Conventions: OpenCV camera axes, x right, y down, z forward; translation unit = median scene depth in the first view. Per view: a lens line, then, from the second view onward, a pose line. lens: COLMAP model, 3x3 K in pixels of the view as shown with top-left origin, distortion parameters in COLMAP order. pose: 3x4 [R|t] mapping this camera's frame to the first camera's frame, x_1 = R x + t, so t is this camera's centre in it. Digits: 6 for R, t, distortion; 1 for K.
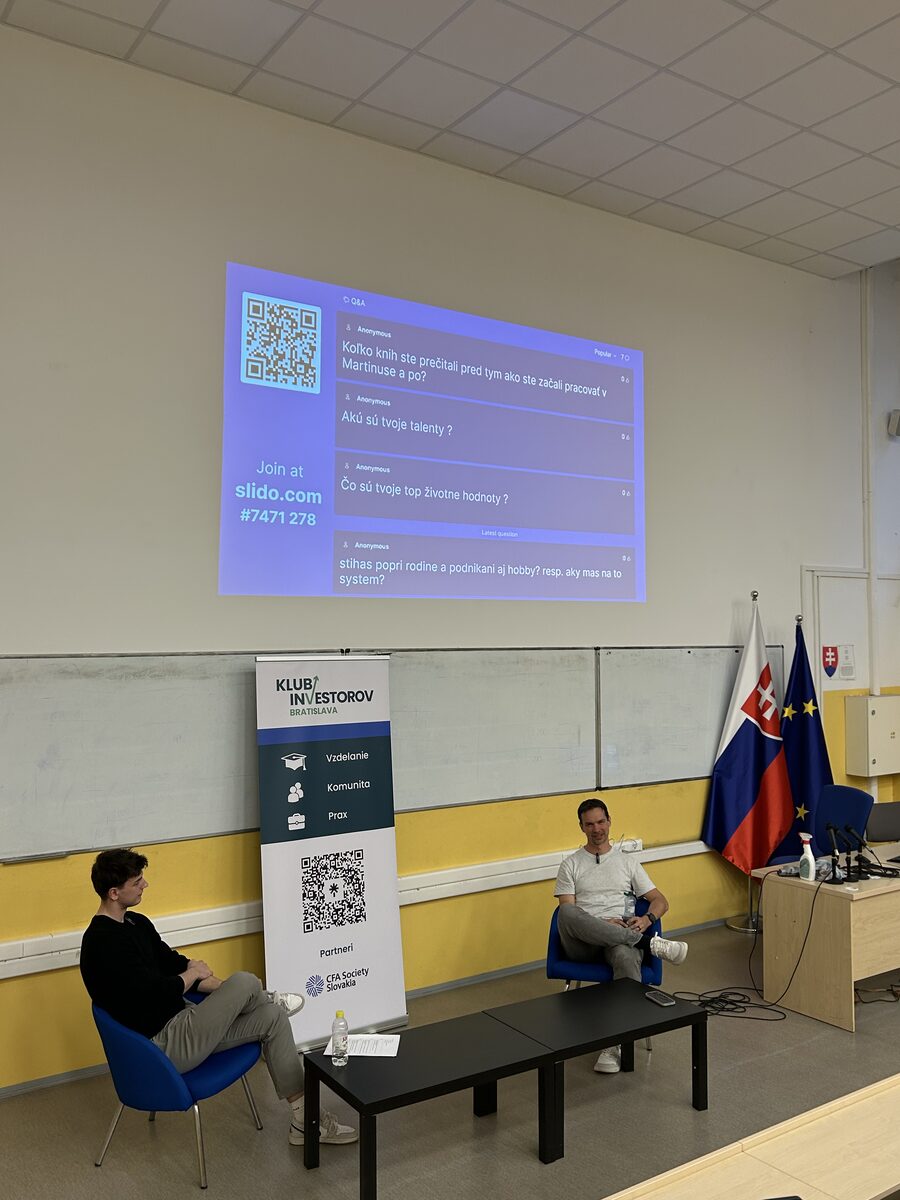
lens RADIAL K [[1056.4, 0, 448.9], [0, 1056.4, 601.1], [0, 0, 1]] dist [0.074087, -0.011012]
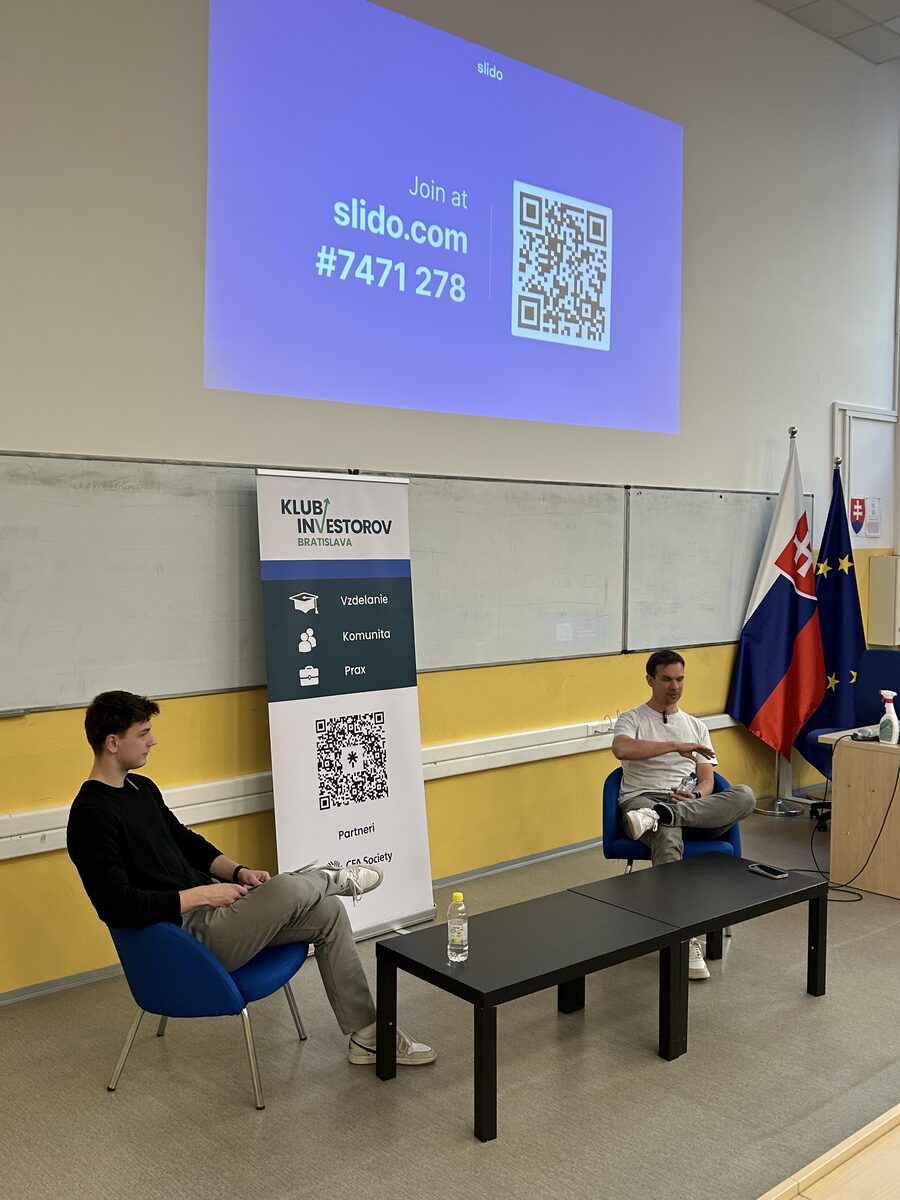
lens RADIAL K [[1159.0, 0, 450.0], [0, 1159.0, 597.9], [0, 0, 1]] dist [0.138778, 0.000000]
pose [[0.992535, -0.000529, 0.121956, -0.138914], [-0.009190, 0.996823, 0.079121, 0.074667], [-0.121610, -0.079651, 0.989377, 0.113714]]
